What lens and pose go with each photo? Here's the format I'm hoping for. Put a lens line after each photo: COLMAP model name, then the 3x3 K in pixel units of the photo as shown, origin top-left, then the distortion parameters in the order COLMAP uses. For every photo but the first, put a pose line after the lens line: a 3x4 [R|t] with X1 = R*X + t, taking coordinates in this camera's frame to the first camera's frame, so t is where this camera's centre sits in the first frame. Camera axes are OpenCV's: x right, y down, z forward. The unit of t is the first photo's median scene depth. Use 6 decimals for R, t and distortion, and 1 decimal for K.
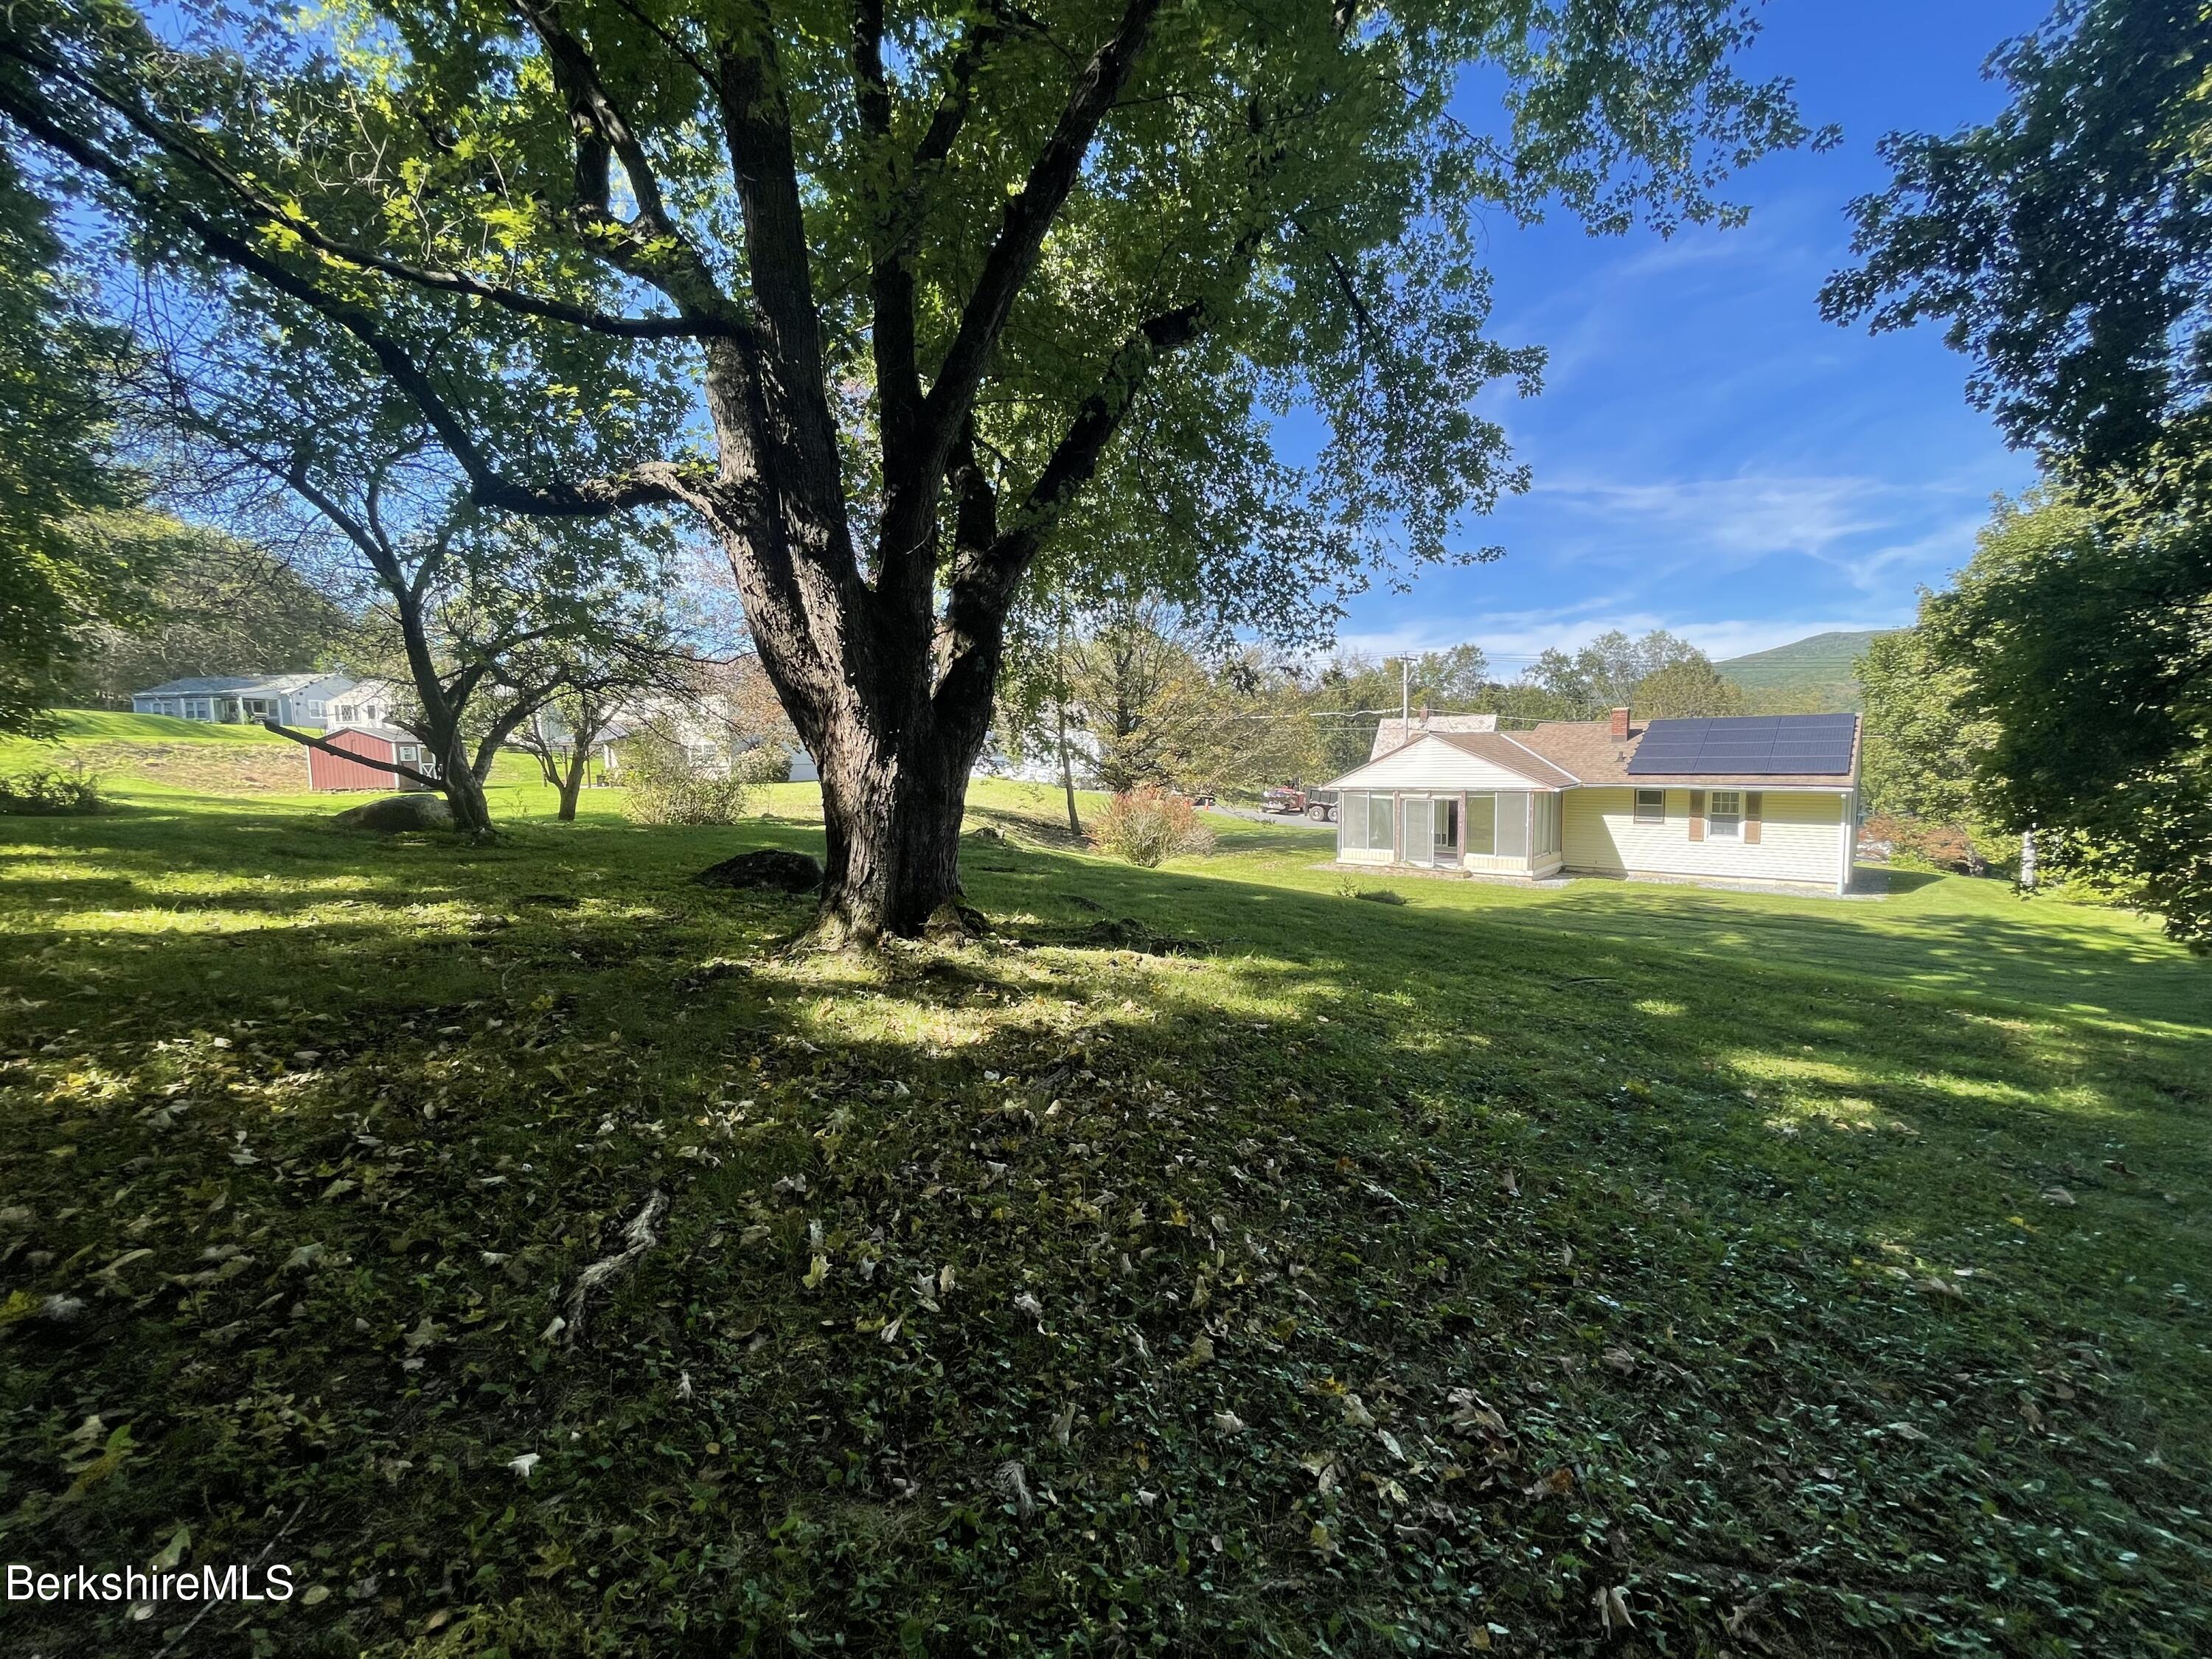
lens RADIAL K [[890.8, 0, 1098.5], [0, 890.8, 825.1], [0, 0, 1]] dist [-0.001303, 0.000012]
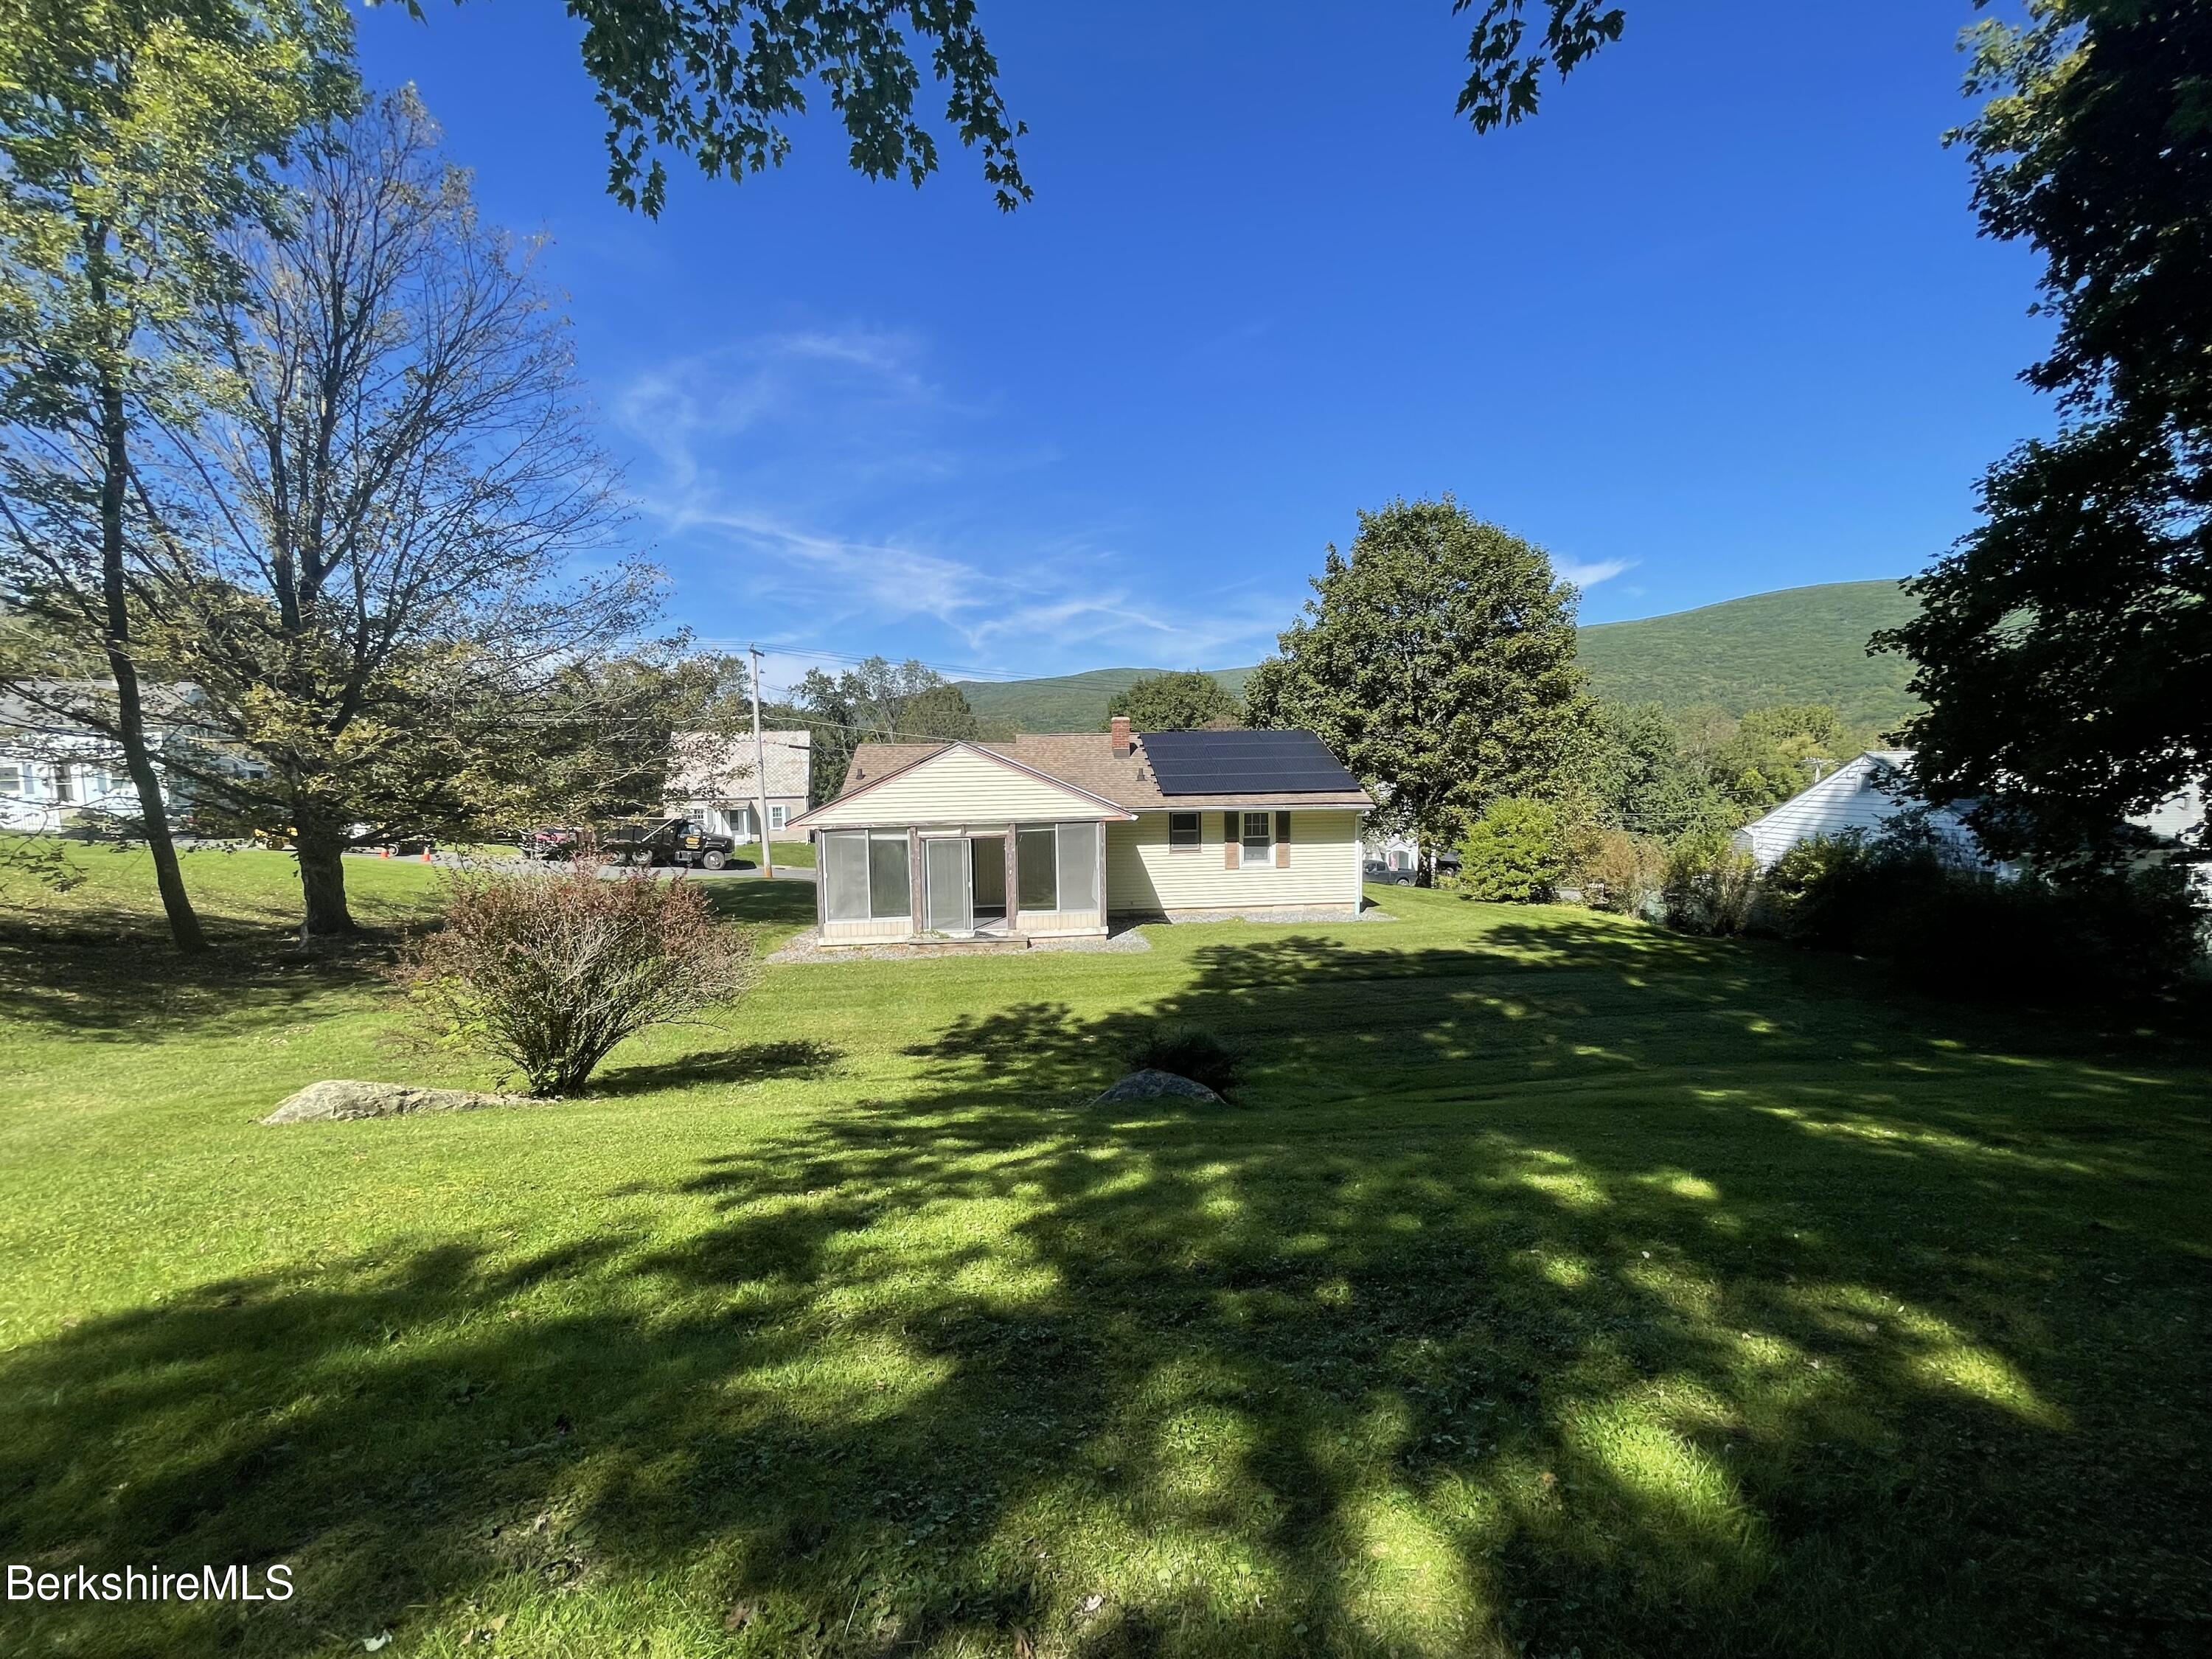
lens RADIAL K [[890.8, 0, 1095.7], [0, 890.8, 827.6], [0, 0, 1]] dist [-0.001303, 0.000012]
pose [[0.675445, -0.046463, 0.735945, -0.179811], [0.062948, 0.998003, 0.005235, -0.105455], [-0.734719, 0.042790, 0.677021, 1.472141]]
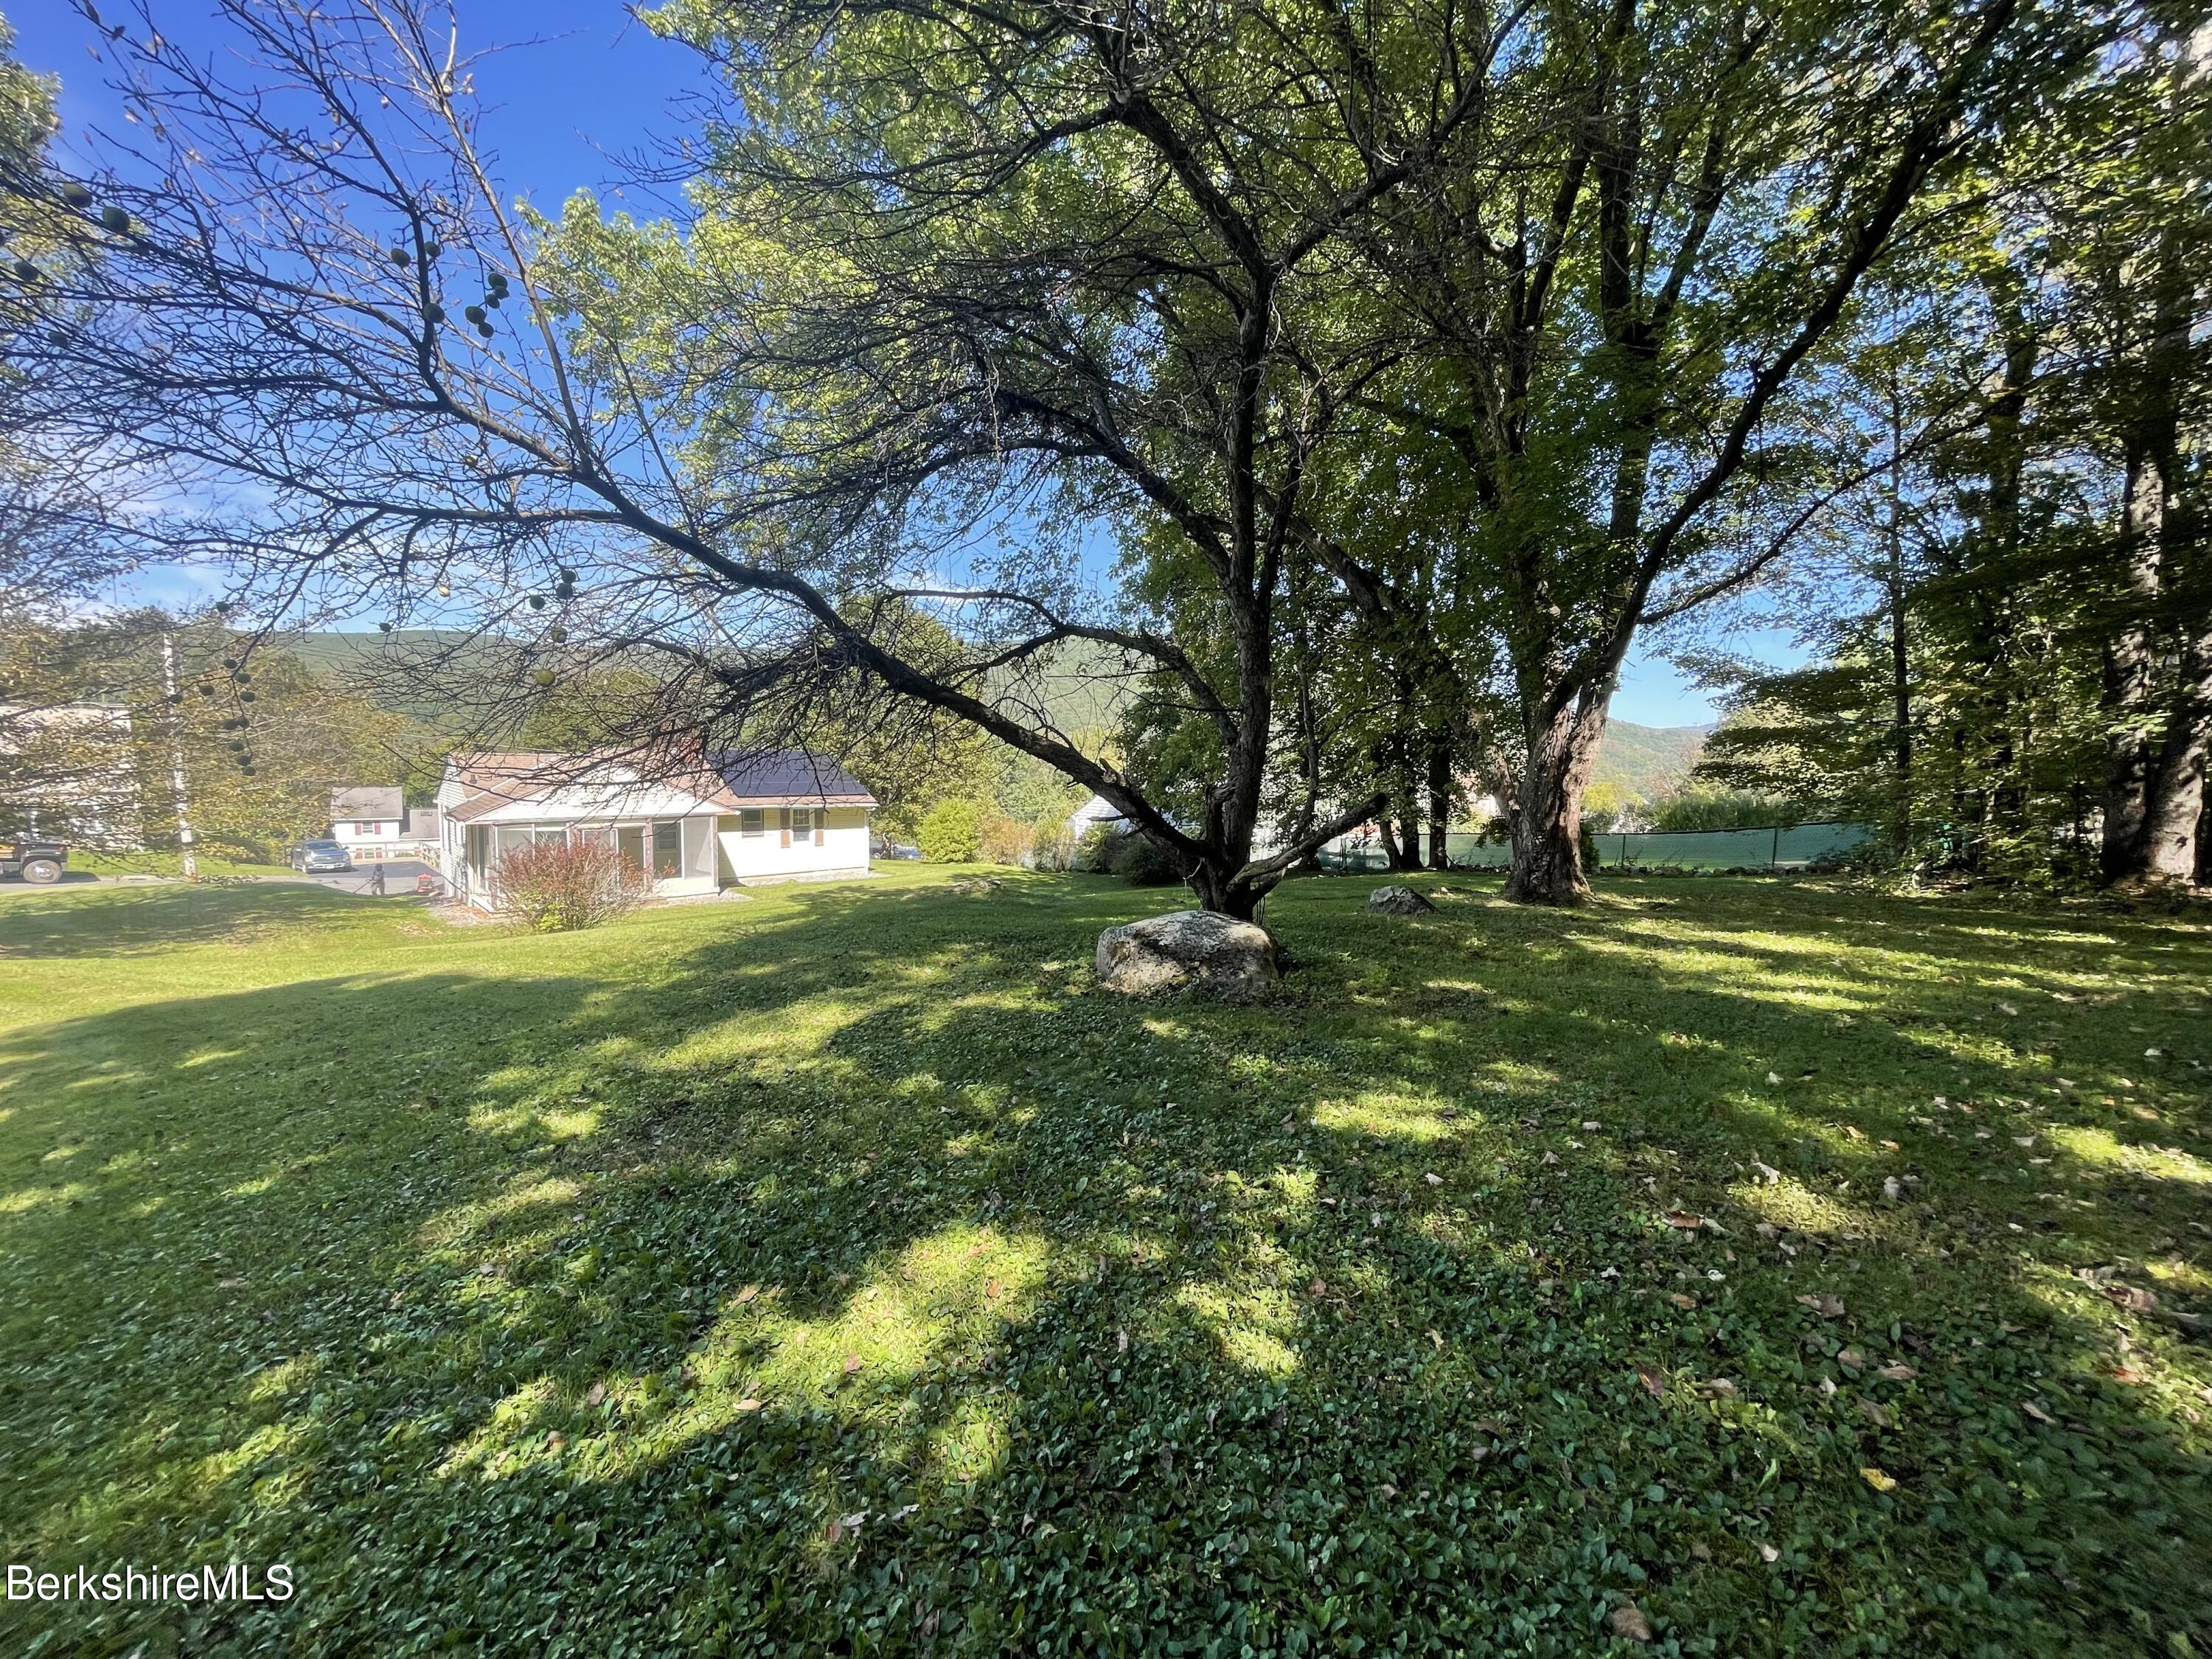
lens RADIAL K [[890.8, 0, 1108.0], [0, 890.8, 833.8], [0, 0, 1]] dist [-0.001303, 0.000012]
pose [[0.077880, -0.063903, 0.994913, -1.660752], [0.062579, 0.996289, 0.059093, -0.143062], [-0.994997, 0.057659, 0.081590, 1.258591]]
